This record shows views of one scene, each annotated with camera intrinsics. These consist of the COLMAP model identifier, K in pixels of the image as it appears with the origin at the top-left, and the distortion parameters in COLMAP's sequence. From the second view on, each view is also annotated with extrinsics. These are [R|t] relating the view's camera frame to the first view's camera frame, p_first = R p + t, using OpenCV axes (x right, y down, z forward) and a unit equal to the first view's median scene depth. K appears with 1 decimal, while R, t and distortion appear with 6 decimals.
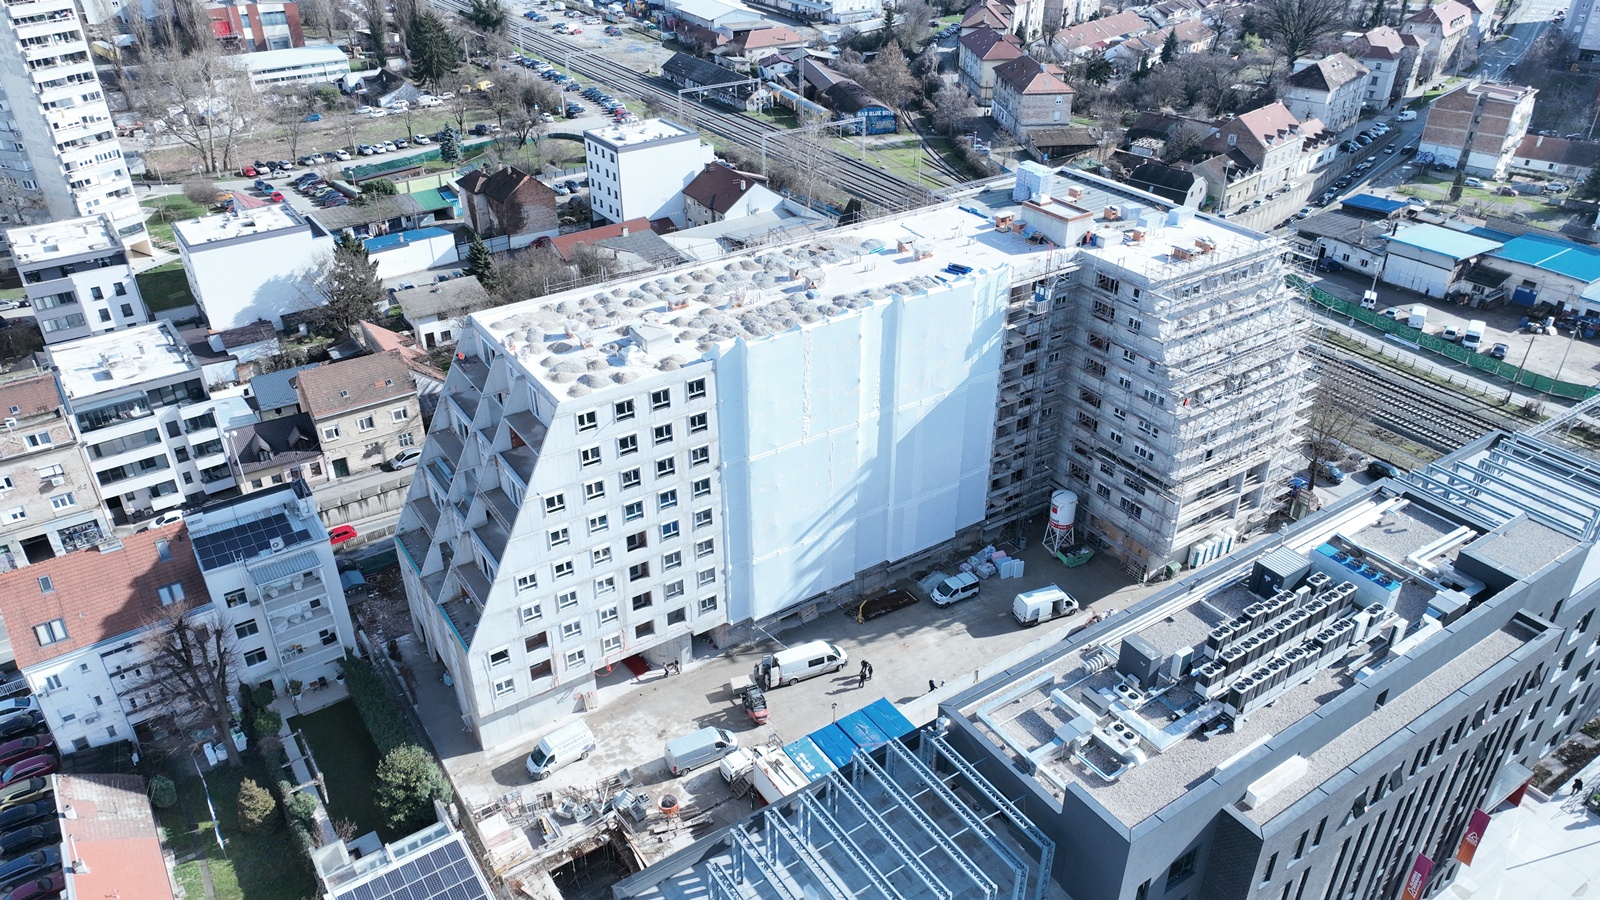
lens RADIAL K [[1122.8, 0, 798.9], [0, 1122.8, 450.7], [0, 0, 1]] dist [-0.003276, 0.004210]
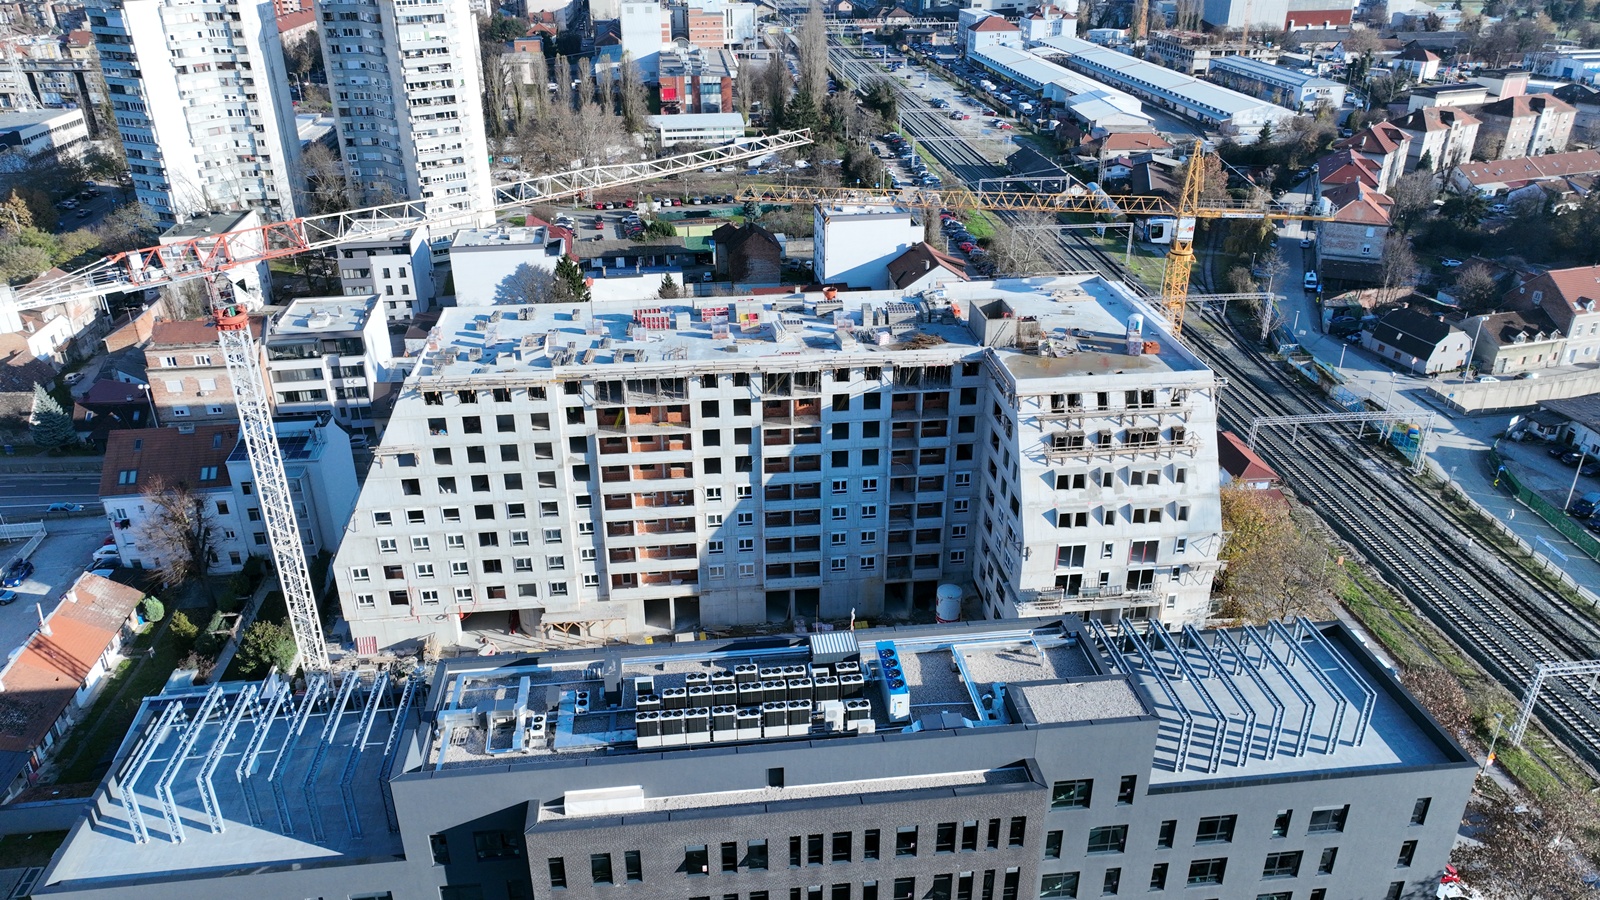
lens RADIAL K [[1122.8, 0, 793.6], [0, 1122.8, 446.6], [0, 0, 1]] dist [-0.003276, 0.004210]
pose [[0.887055, 0.200458, -0.415872, 0.374823], [-0.233385, 0.971942, -0.029317, -0.016247], [0.398327, 0.123064, 0.908950, 0.028831]]
